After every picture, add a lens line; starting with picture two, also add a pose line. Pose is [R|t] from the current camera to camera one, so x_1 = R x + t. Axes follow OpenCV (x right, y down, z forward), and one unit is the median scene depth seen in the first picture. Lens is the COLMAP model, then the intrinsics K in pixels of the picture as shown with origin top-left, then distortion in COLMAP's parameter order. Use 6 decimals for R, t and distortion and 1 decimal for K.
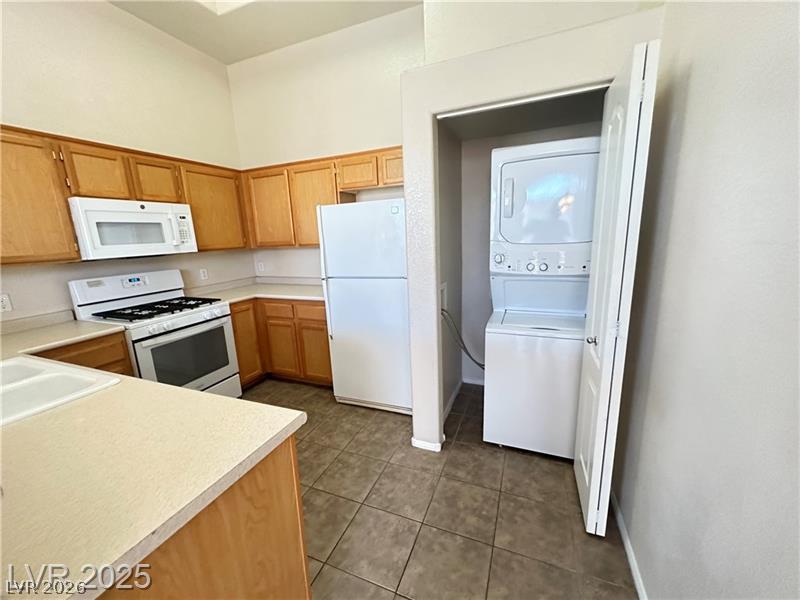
lens RADIAL K [[320.8, 0, 400.0], [0, 320.8, 300.0], [0, 0, 1]] dist [-0.002657, 0.000460]
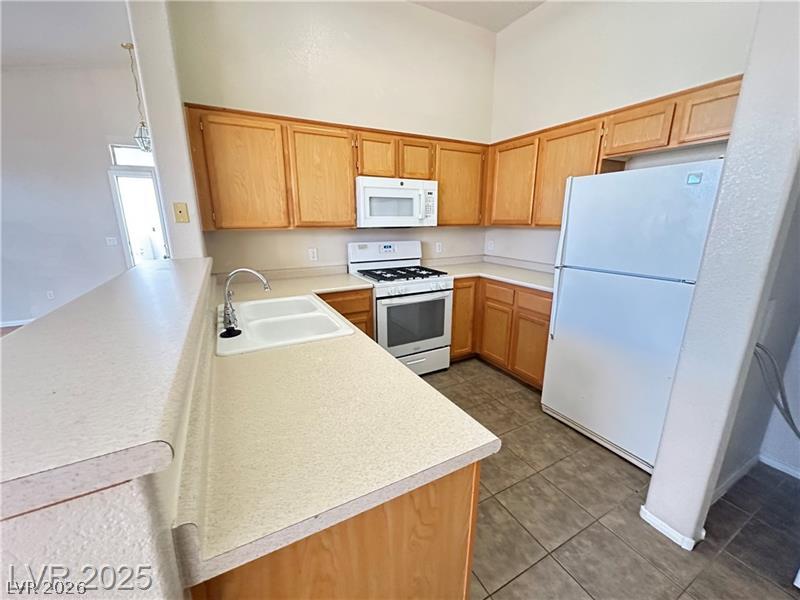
lens RADIAL K [[320.8, 0, 400.0], [0, 320.8, 300.0], [0, 0, 1]] dist [-0.002657, 0.000460]
pose [[0.769989, 0.195280, -0.607440, -0.030079], [-0.159450, 0.980699, 0.113158, -0.010879], [0.617813, 0.009726, 0.786265, 0.092737]]
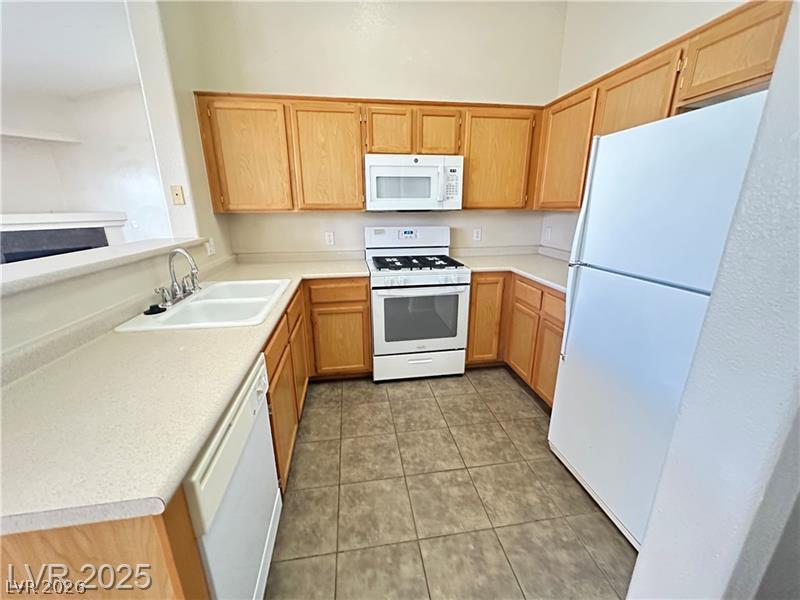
lens RADIAL K [[320.8, 0, 400.0], [0, 320.8, 300.0], [0, 0, 1]] dist [-0.002657, 0.000460]
pose [[0.516530, 0.279900, -0.809230, 0.103504], [-0.189963, 0.958973, 0.210441, -0.067285], [0.834932, 0.045024, 0.548509, 0.394969]]
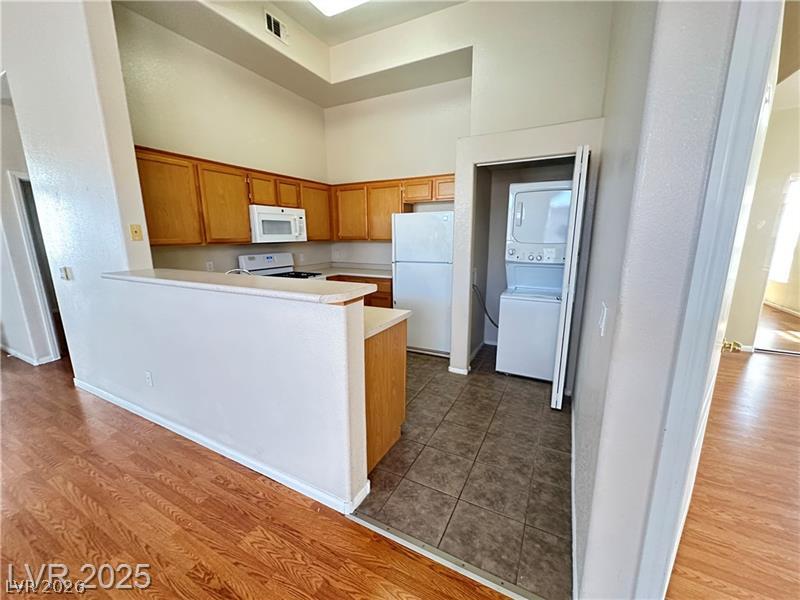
lens RADIAL K [[320.8, 0, 400.0], [0, 320.8, 300.0], [0, 0, 1]] dist [-0.002657, 0.000460]
pose [[0.995569, 0.052815, -0.077807, -0.080980], [-0.052827, 0.998602, 0.001901, 0.104523], [0.077798, 0.002218, 0.996967, -0.485137]]
